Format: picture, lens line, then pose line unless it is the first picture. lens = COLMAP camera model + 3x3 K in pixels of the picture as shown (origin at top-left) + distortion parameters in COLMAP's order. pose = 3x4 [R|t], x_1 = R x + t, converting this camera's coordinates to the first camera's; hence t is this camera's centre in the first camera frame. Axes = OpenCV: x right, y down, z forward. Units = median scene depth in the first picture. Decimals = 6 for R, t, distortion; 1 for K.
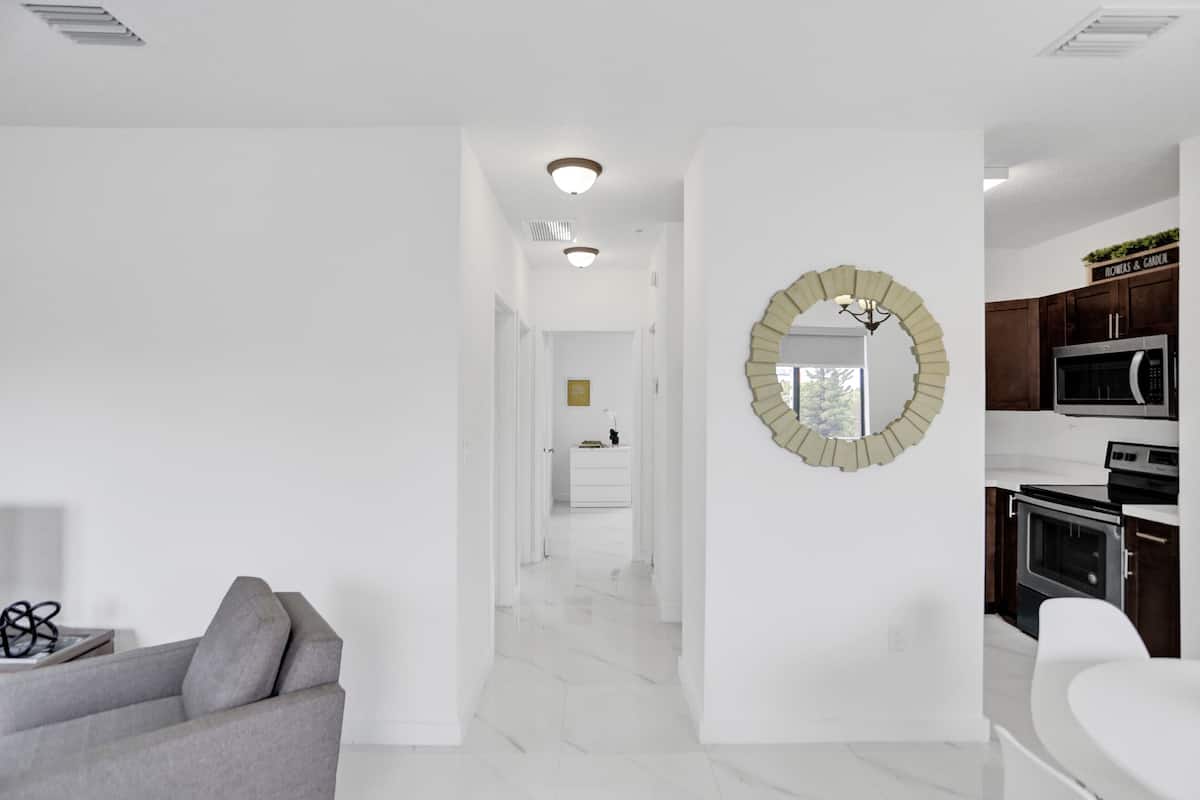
lens RADIAL K [[612.0, 0, 600.0], [0, 612.0, 400.0], [0, 0, 1]] dist [-0.054977, 0.030848]
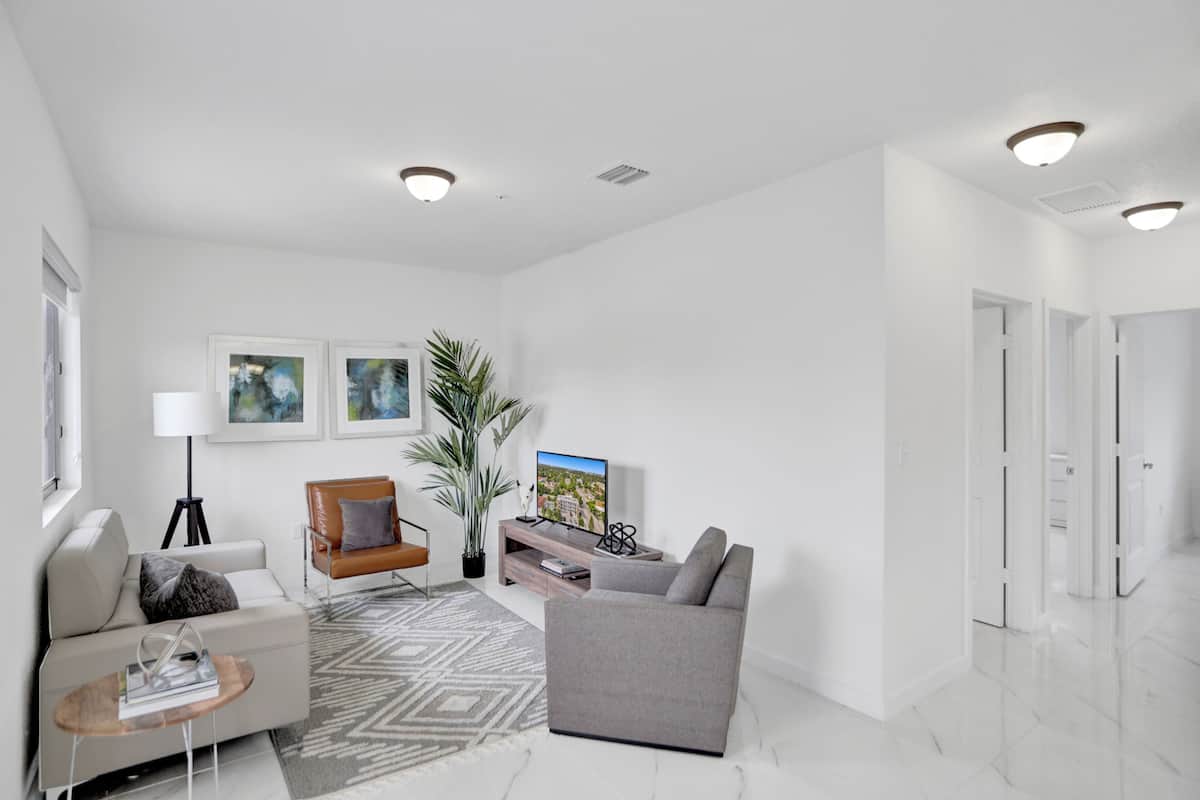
lens RADIAL K [[612.0, 0, 600.0], [0, 612.0, 400.0], [0, 0, 1]] dist [-0.054977, 0.030848]
pose [[0.590317, -0.001608, -0.807170, 0.288879], [-0.001372, 0.999995, -0.002995, 0.004278], [0.807171, 0.002875, 0.590311, -0.032155]]
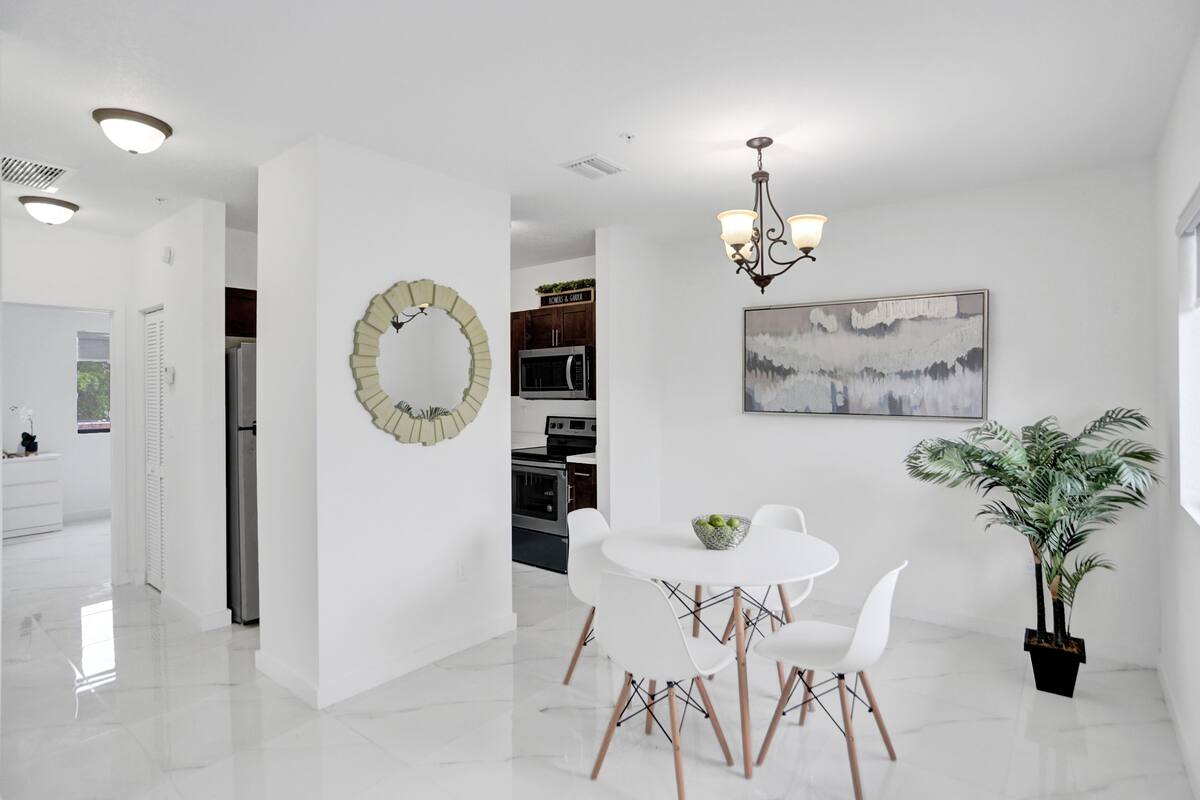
lens RADIAL K [[612.0, 0, 600.0], [0, 612.0, 400.0], [0, 0, 1]] dist [-0.054977, 0.030848]
pose [[0.628927, -0.021433, 0.777169, -0.322882], [0.011102, 0.999766, 0.018587, 0.004762], [-0.777385, -0.003061, 0.629017, -0.056545]]
